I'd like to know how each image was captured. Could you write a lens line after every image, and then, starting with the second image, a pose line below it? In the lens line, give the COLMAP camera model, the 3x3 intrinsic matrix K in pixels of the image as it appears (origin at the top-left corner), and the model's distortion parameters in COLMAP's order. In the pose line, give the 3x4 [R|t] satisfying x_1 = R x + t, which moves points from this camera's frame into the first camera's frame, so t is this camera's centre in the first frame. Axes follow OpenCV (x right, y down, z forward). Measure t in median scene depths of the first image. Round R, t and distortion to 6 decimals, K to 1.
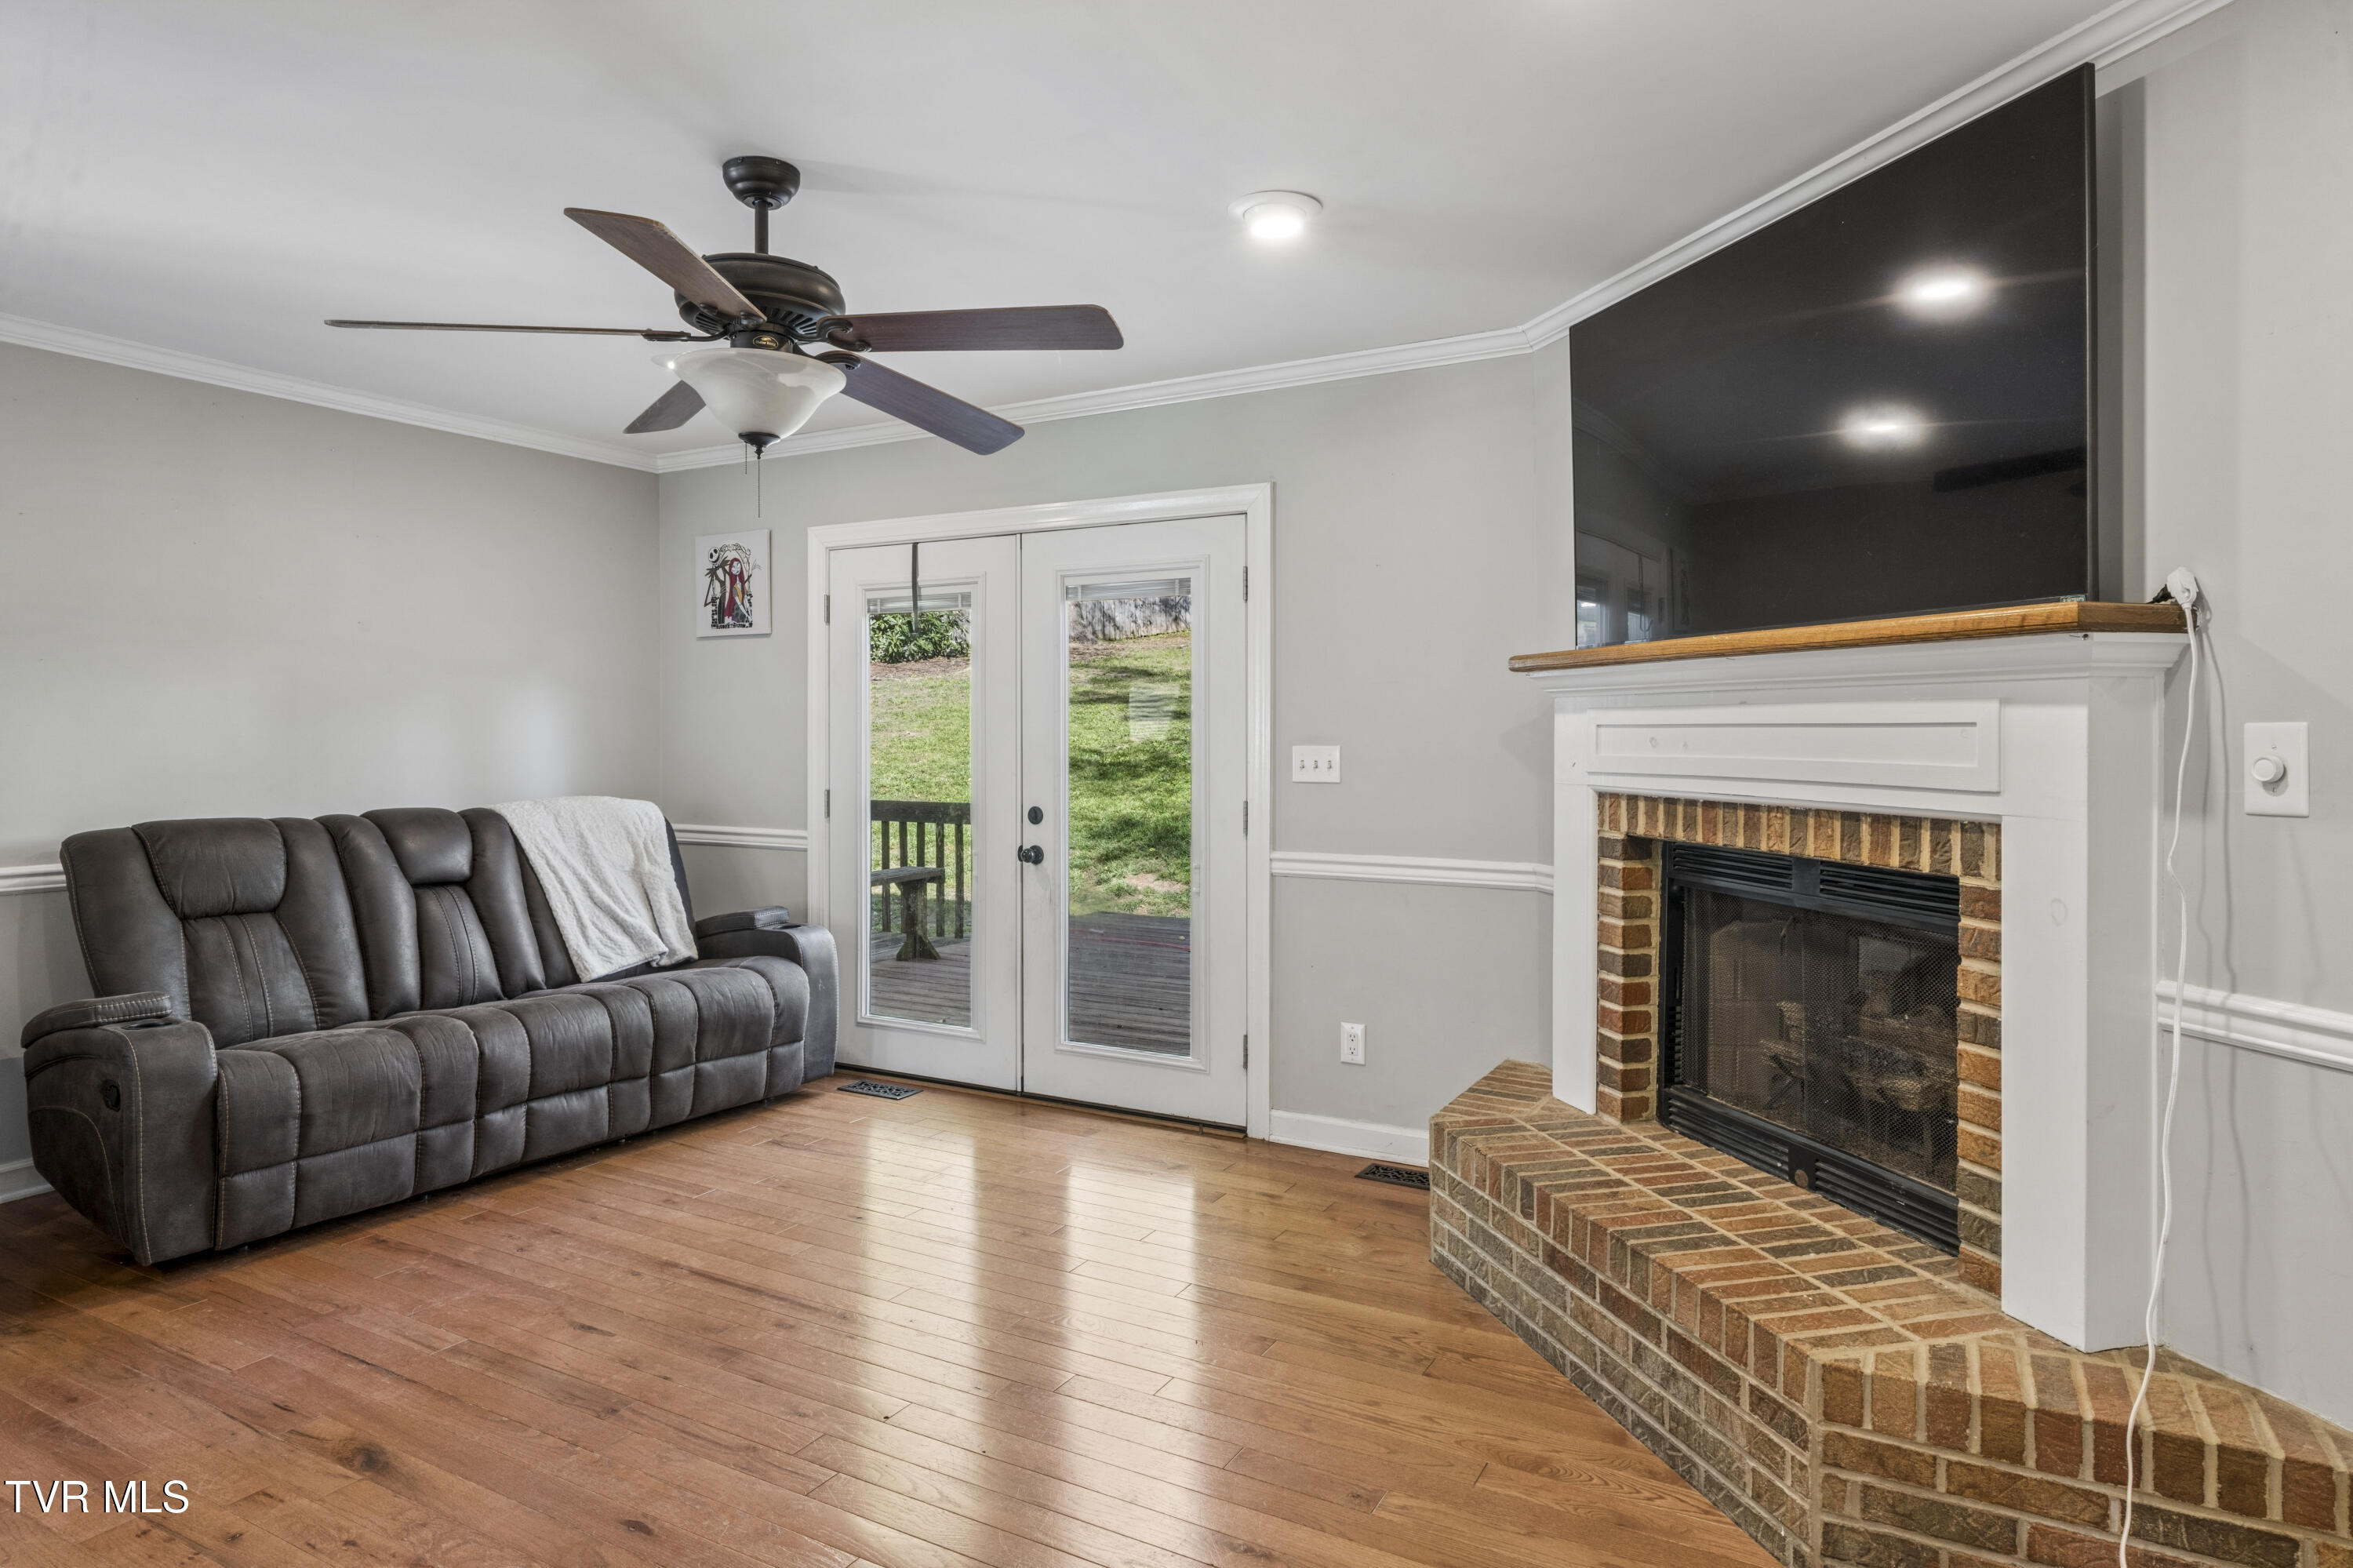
lens RADIAL K [[1374.1, 0, 1270.6], [0, 1374.1, 726.2], [0, 0, 1]] dist [0.001568, -0.000518]
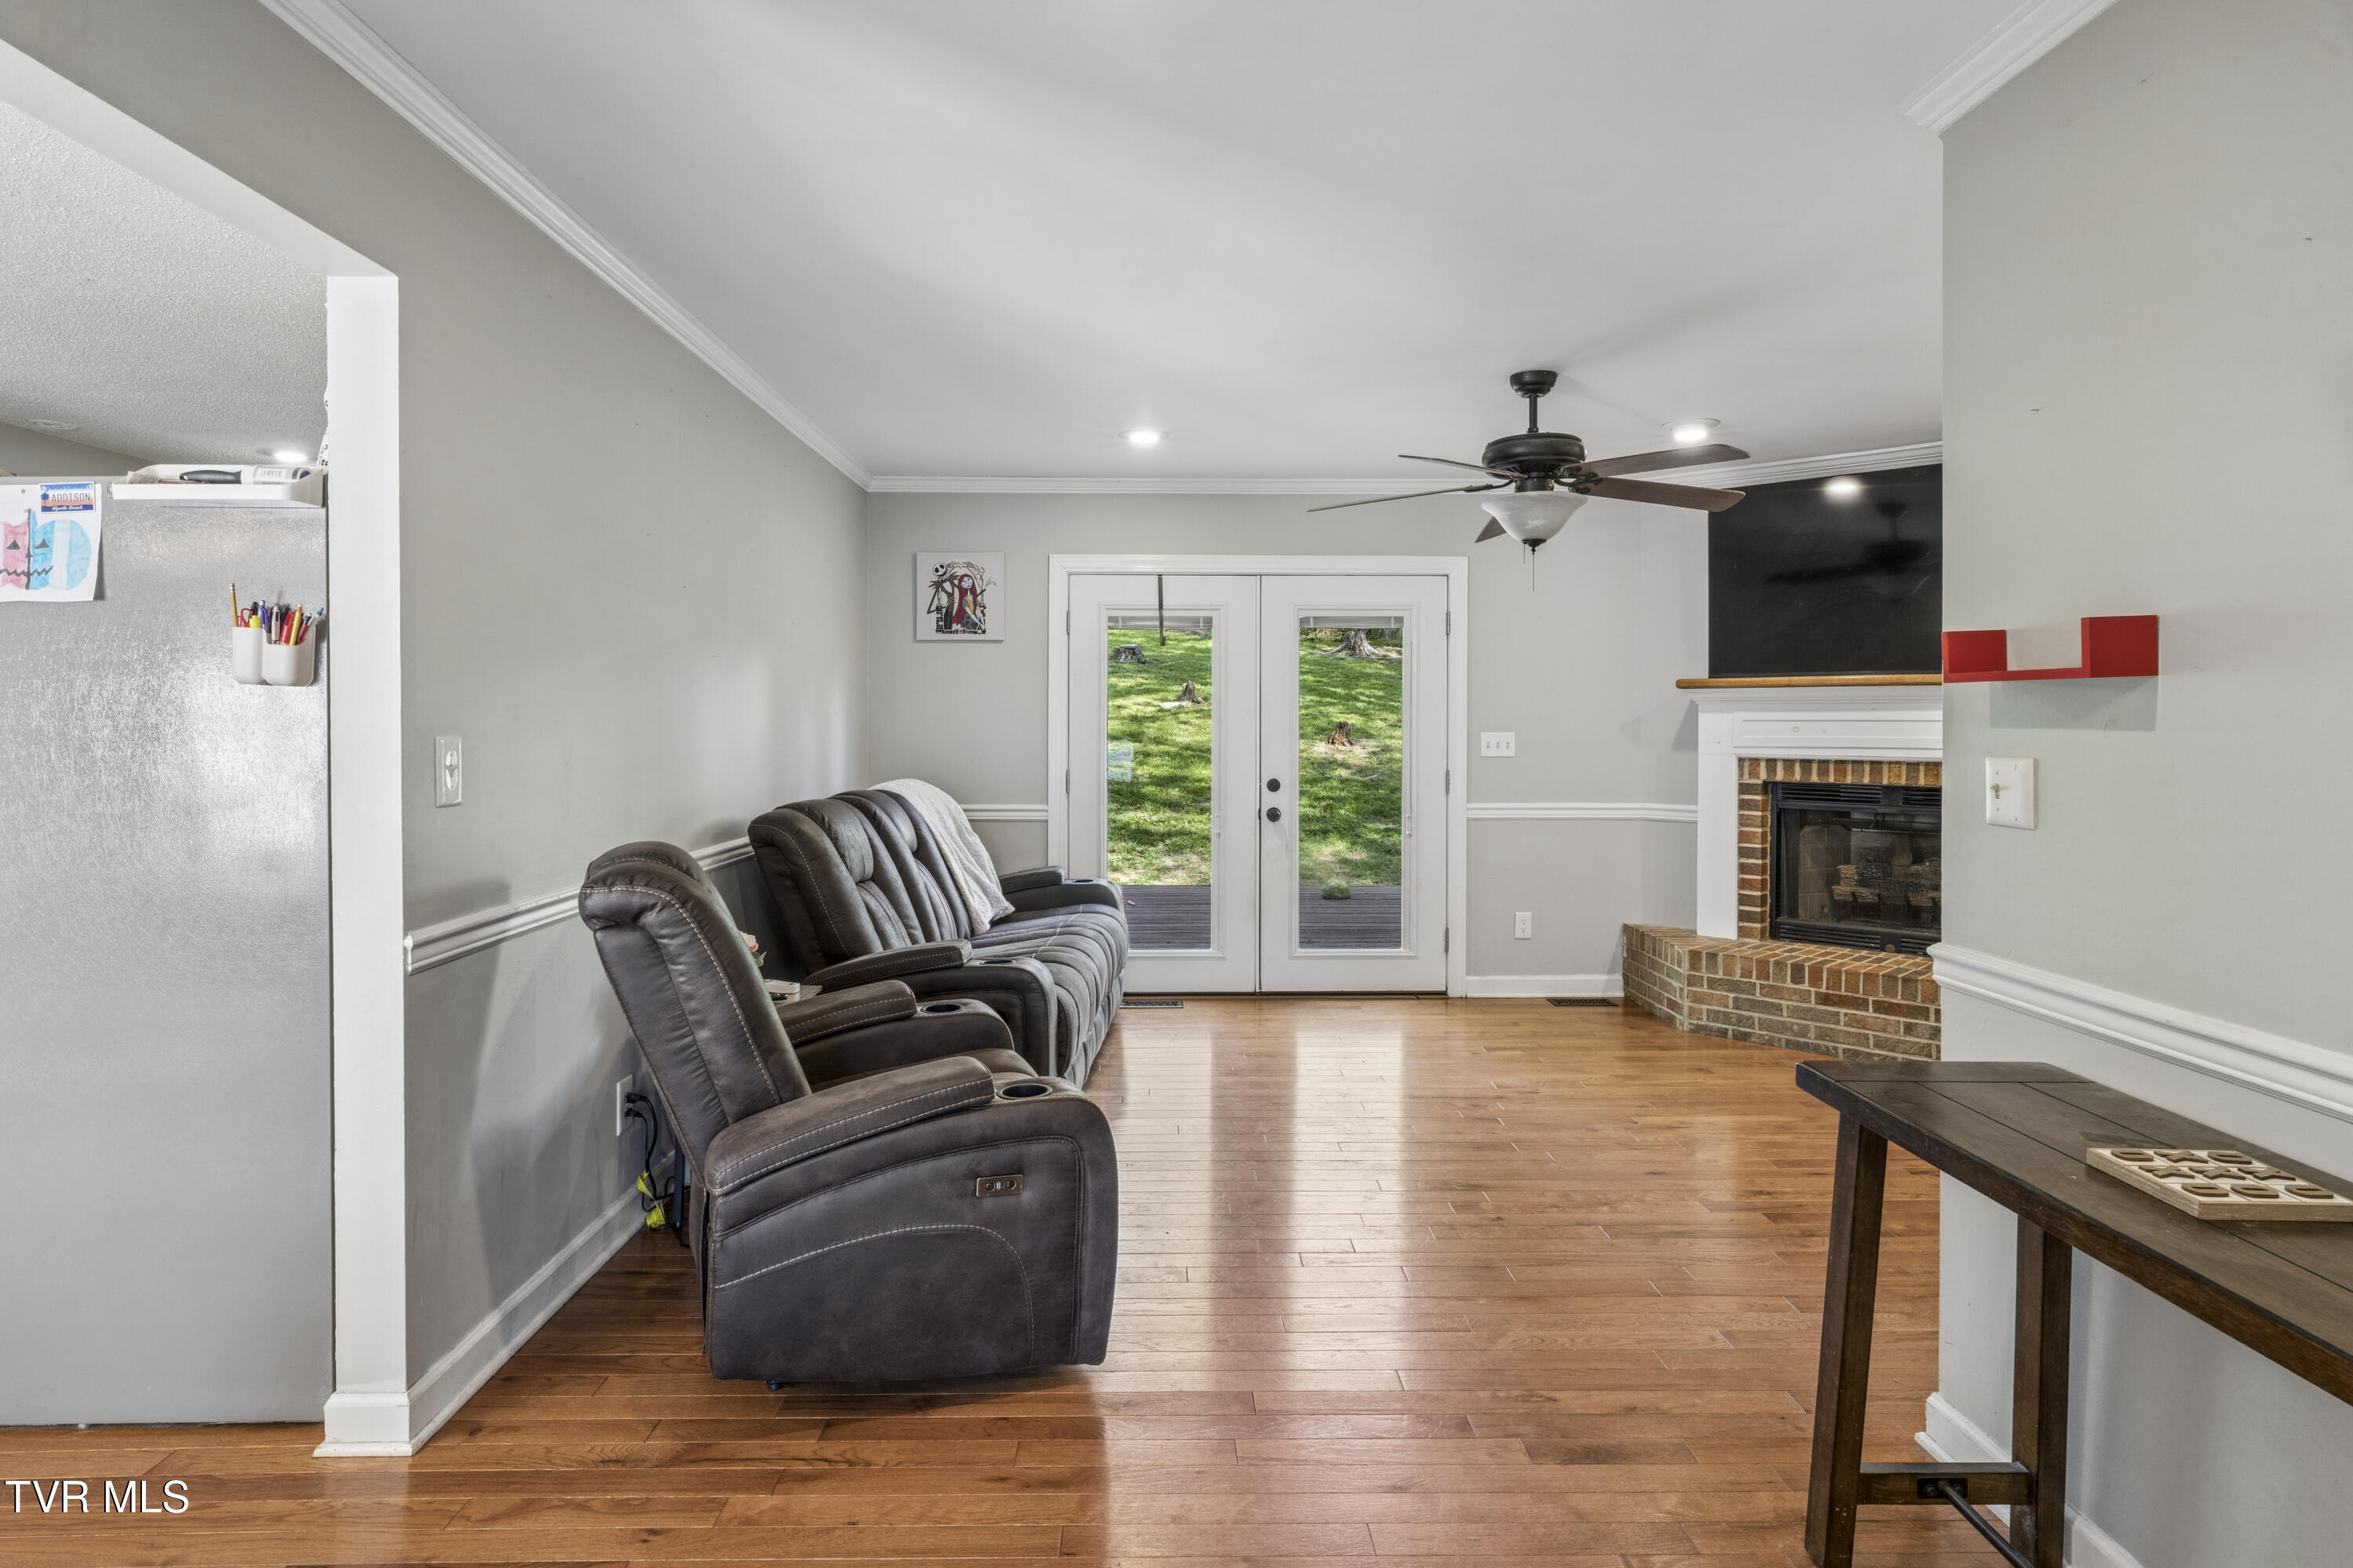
lens RADIAL K [[1351.1, 0, 1180.2], [0, 1351.1, 724.1], [0, 0, 1]] dist [-0.003000, -0.000136]
pose [[0.855231, -0.002709, 0.518239, -1.037190], [-0.002924, 0.999945, 0.010053, -0.008913], [-0.518238, -0.010113, 0.855177, -0.093930]]
